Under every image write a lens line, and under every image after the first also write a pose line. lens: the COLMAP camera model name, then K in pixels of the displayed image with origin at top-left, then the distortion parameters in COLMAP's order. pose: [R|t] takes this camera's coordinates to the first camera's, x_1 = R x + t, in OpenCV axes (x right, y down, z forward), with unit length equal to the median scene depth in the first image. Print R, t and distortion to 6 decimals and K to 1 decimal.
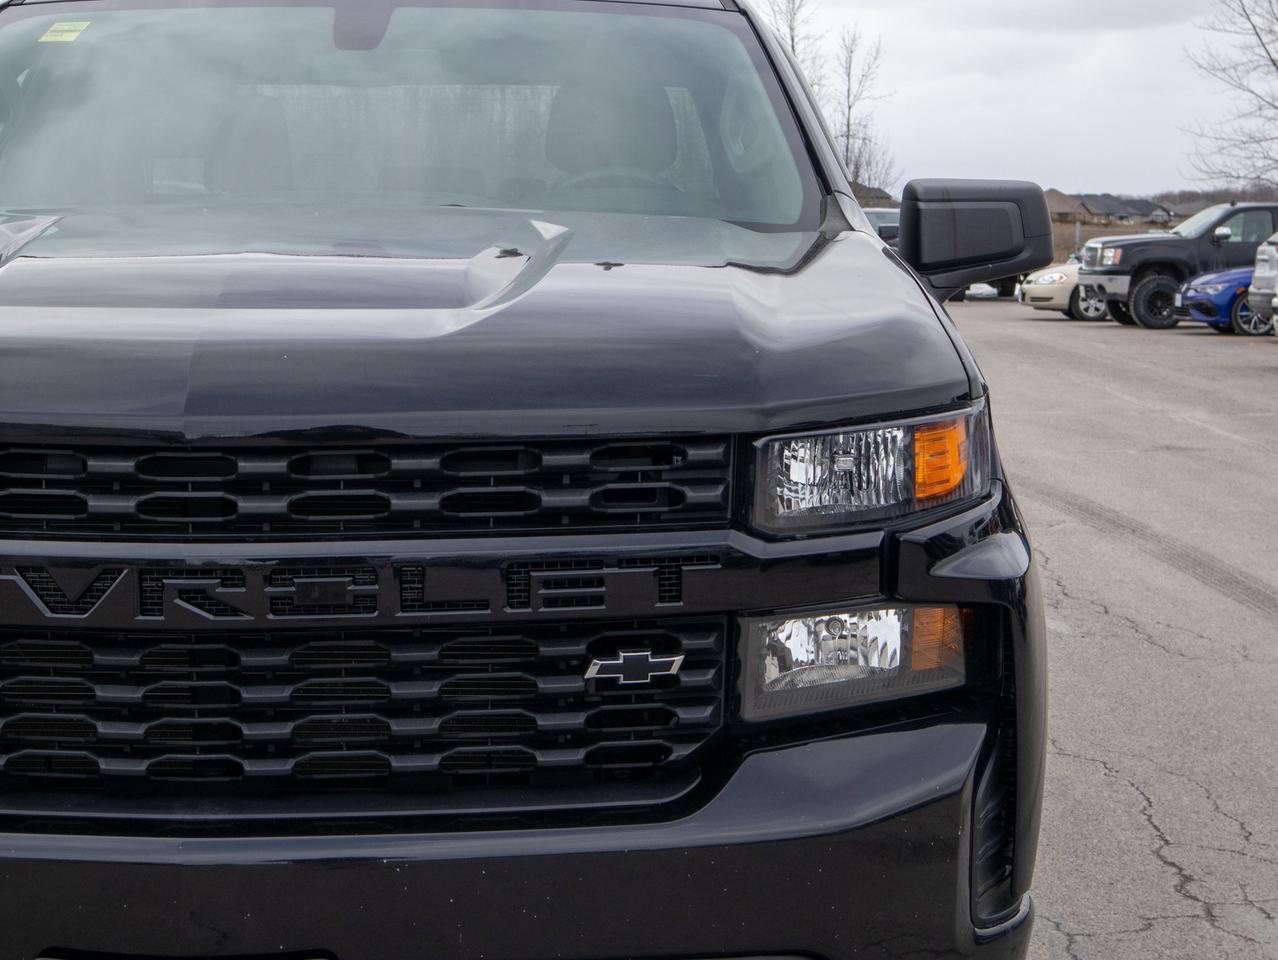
lens RADIAL K [[2365.6, 0, 639.0], [0, 2365.6, 480.0], [0, 0, 1]] dist [-0.032492, -0.082816]
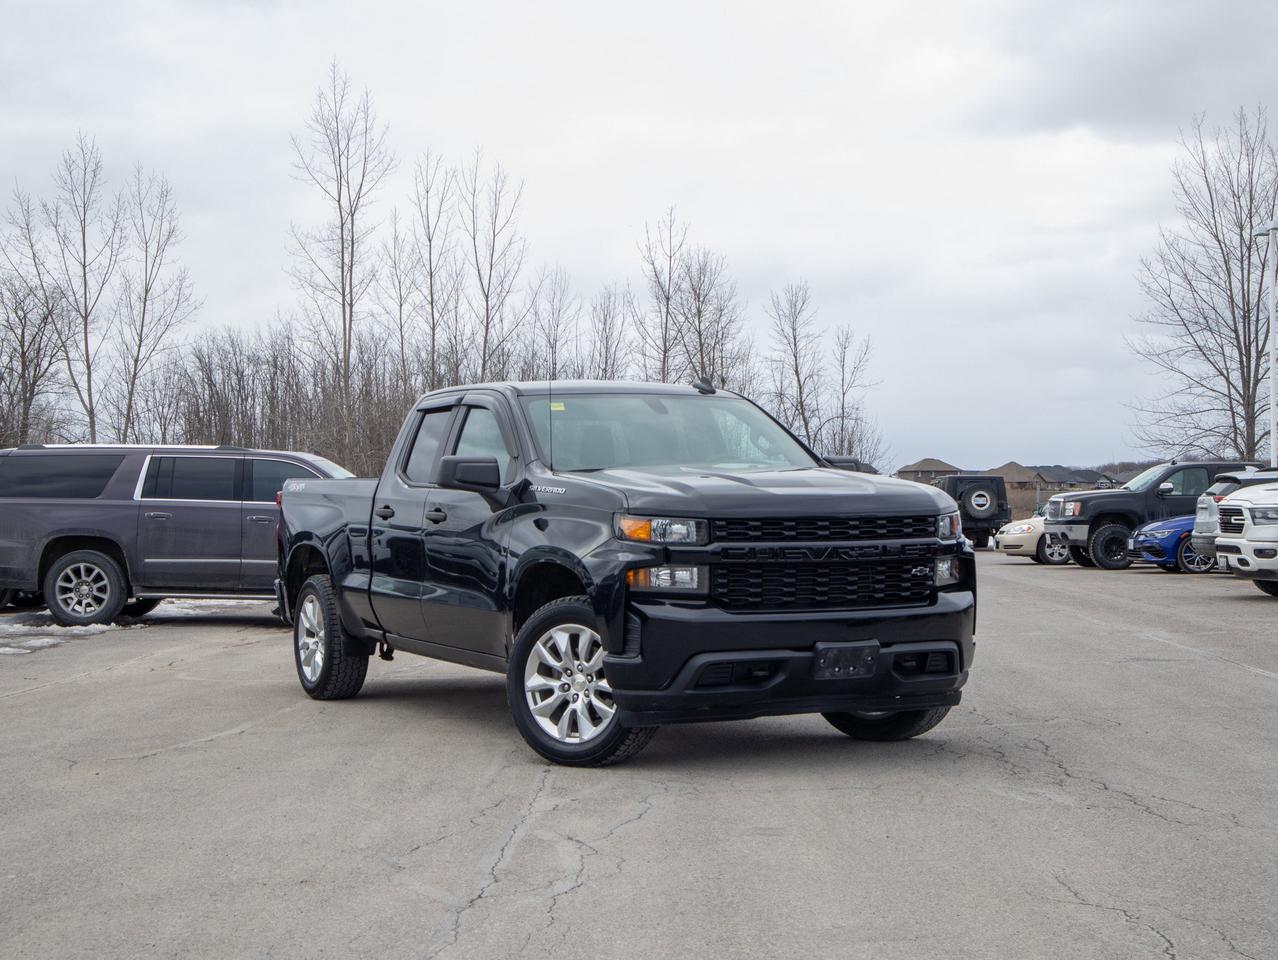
lens RADIAL K [[1984.7, 0, 638.4], [0, 1984.7, 458.0], [0, 0, 1]] dist [-0.005937, 0.072135]
pose [[0.999805, -0.013498, -0.014393, -0.004620], [0.011566, 0.991865, -0.126764, 0.006298], [0.015987, 0.126573, 0.991828, 0.009337]]
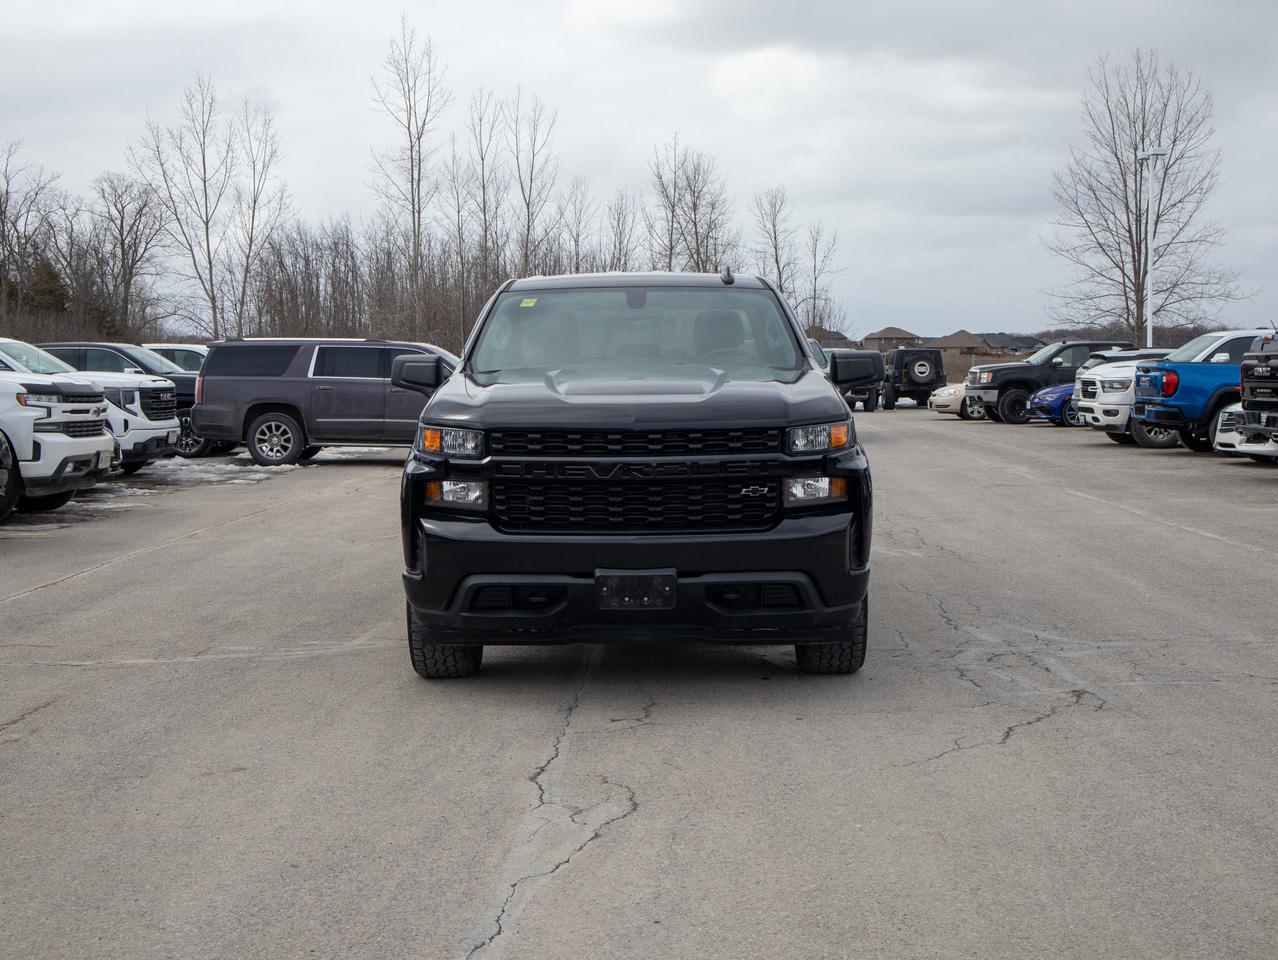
lens RADIAL K [[1691.0, 0, 639.0], [0, 1691.0, 480.0], [0, 0, 1]] dist [0.022207, -0.052223]
pose [[0.999756, -0.013819, -0.017240, -0.015477], [0.013170, 0.999220, -0.037217, 0.017994], [0.017741, 0.036981, 0.999158, -0.185232]]
